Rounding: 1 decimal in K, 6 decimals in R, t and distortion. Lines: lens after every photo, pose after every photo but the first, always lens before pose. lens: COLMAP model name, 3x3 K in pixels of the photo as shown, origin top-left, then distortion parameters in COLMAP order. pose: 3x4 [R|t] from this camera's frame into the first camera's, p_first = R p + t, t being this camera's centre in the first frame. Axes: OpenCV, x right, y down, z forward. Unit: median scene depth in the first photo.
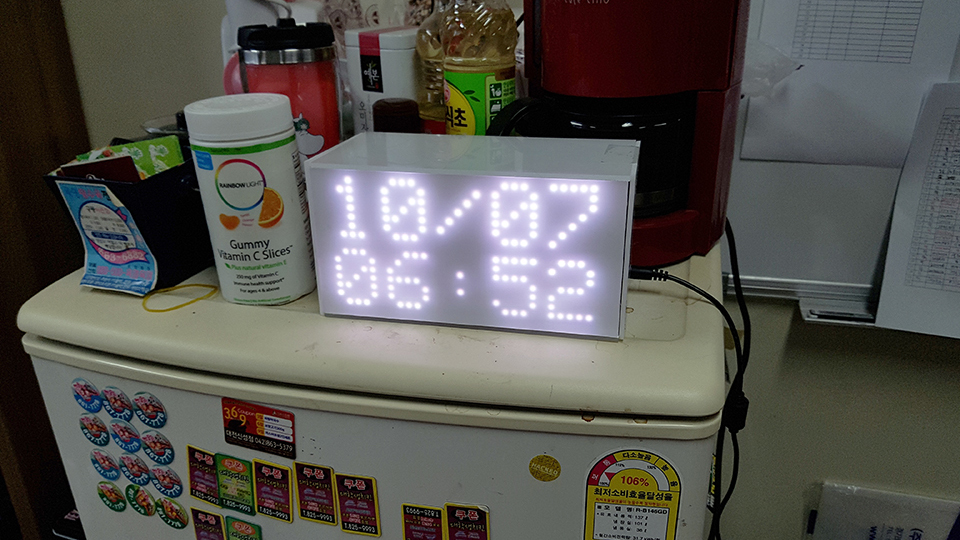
lens RADIAL K [[774.0, 0, 480.0], [0, 774.0, 270.0], [0, 0, 1]] dist [-0.006847, -0.012035]
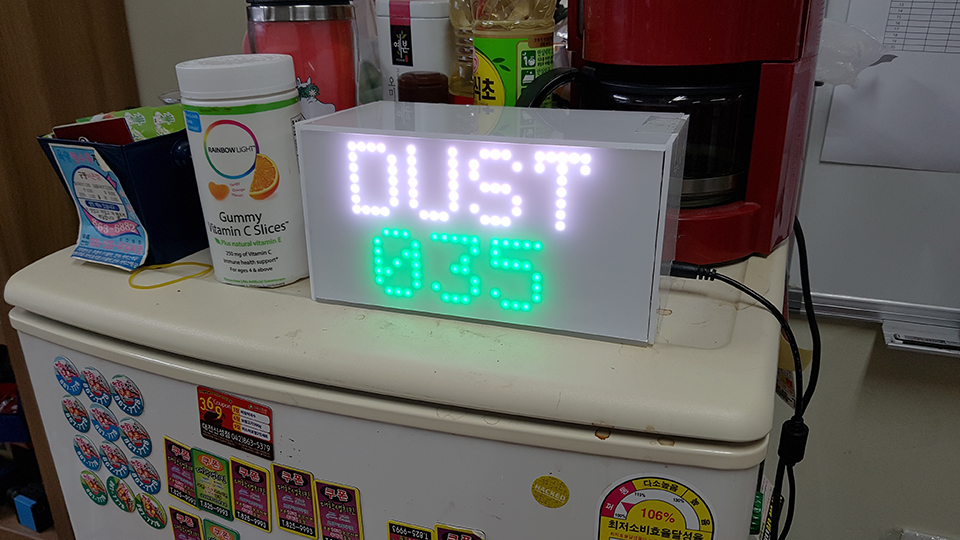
lens RADIAL K [[774.0, 0, 480.0], [0, 774.0, 270.0], [0, 0, 1]] dist [-0.006847, -0.012035]
pose [[0.994237, 0.045748, -0.096956, 0.065470], [-0.047634, 0.998716, -0.017229, 0.028379], [0.096043, 0.021748, 0.995140, 0.127261]]
